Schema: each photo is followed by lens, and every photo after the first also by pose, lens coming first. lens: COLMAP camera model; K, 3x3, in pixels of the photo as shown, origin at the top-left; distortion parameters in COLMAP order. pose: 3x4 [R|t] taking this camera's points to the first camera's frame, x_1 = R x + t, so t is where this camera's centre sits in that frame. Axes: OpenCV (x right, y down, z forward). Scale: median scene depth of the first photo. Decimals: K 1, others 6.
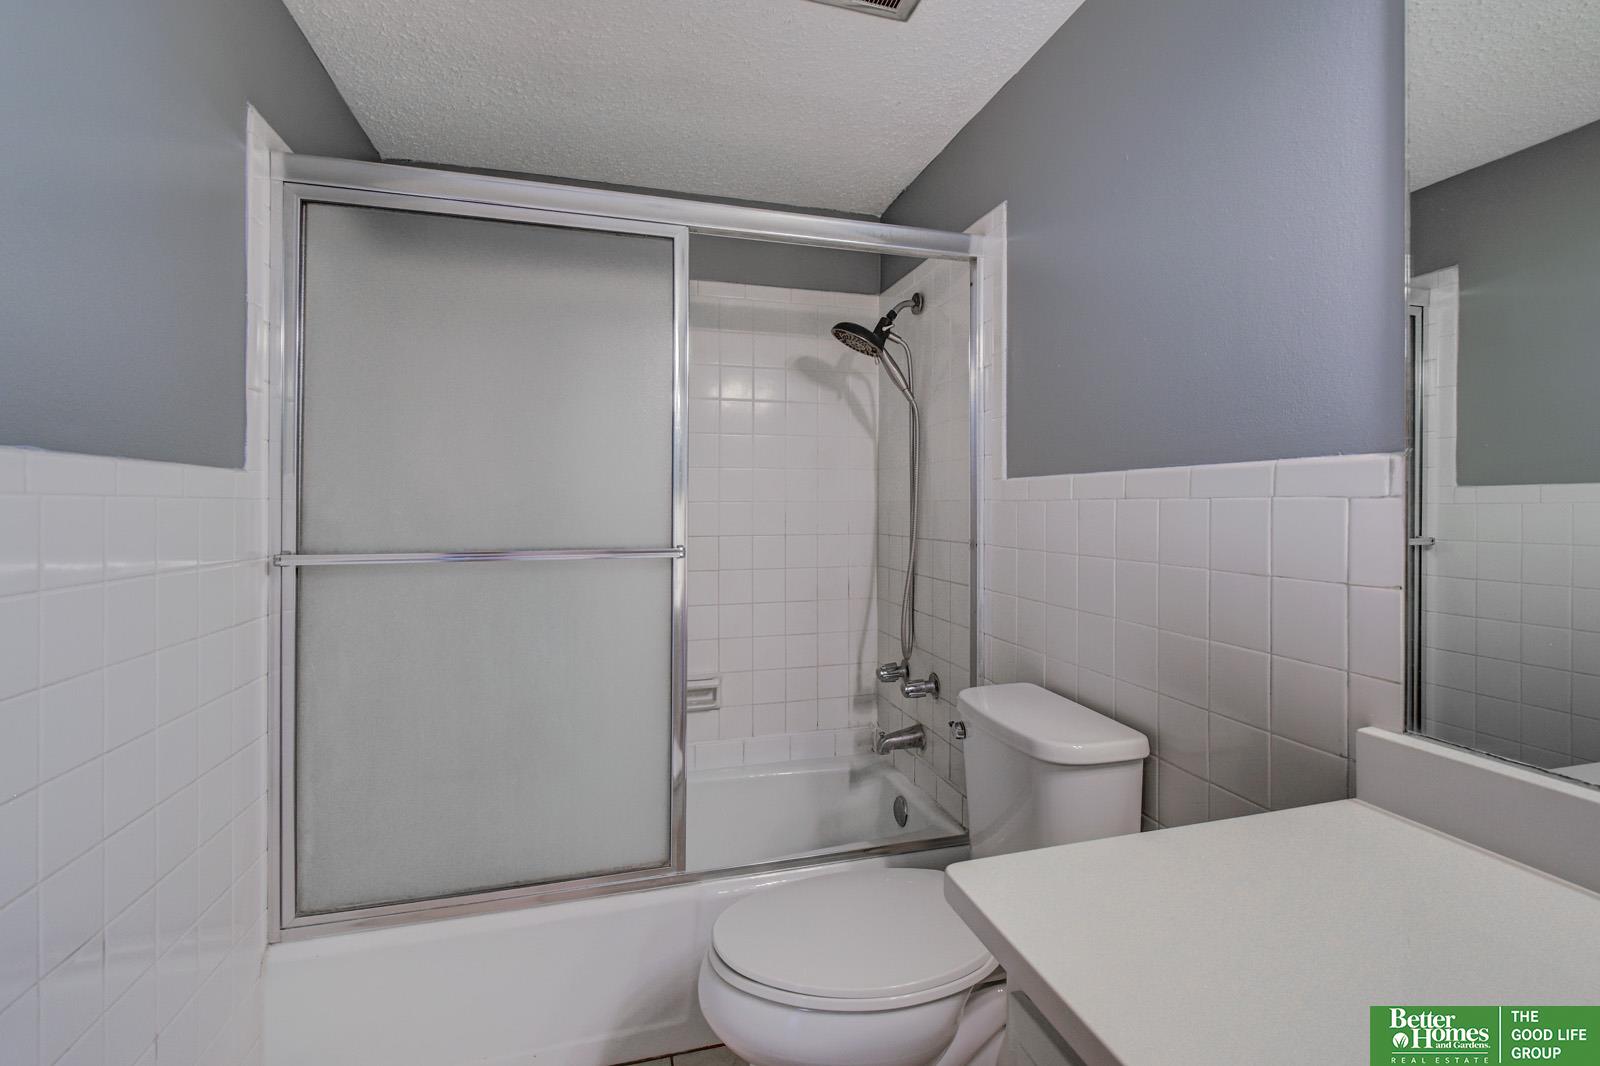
lens RADIAL K [[719.4, 0, 828.3], [0, 719.4, 506.5], [0, 0, 1]] dist [-0.001036, 0.000023]
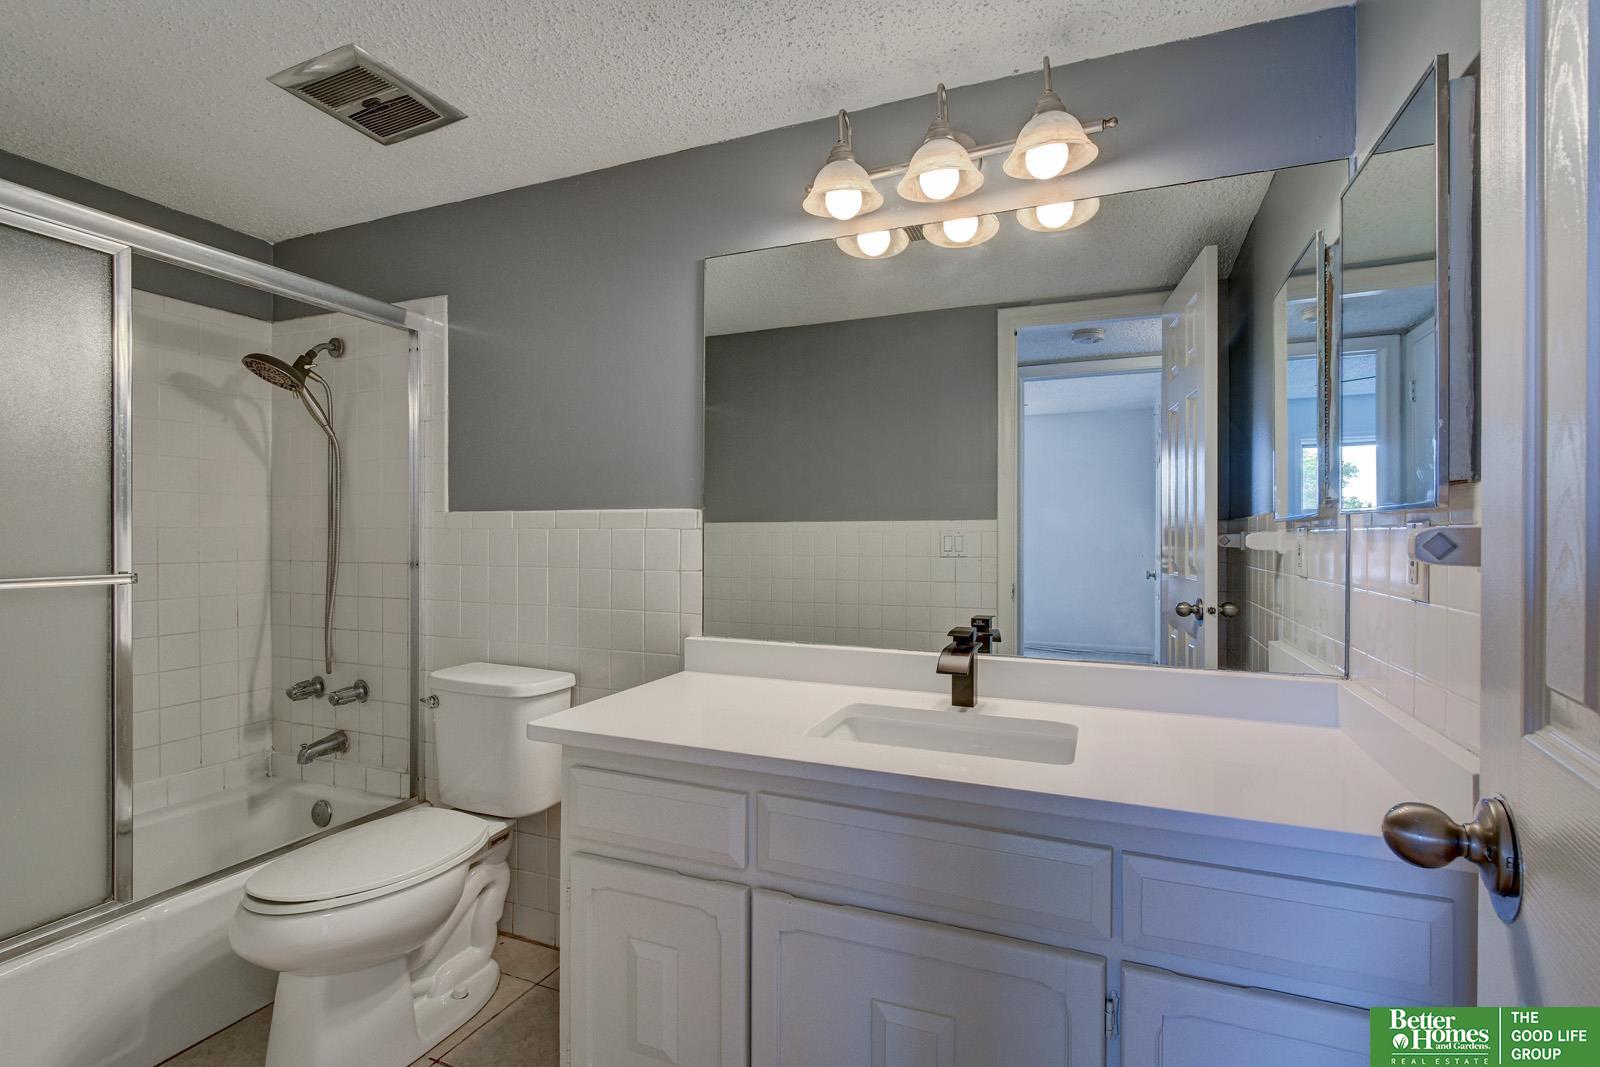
lens RADIAL K [[720.5, 0, 800.0], [0, 720.5, 533.5], [0, 0, 1]] dist [-0.001225, -0.000257]
pose [[0.637627, 0.005372, 0.770326, -0.275633], [-0.002143, 0.999984, -0.005200, 0.004571], [-0.770342, 0.001665, 0.637629, -0.247724]]
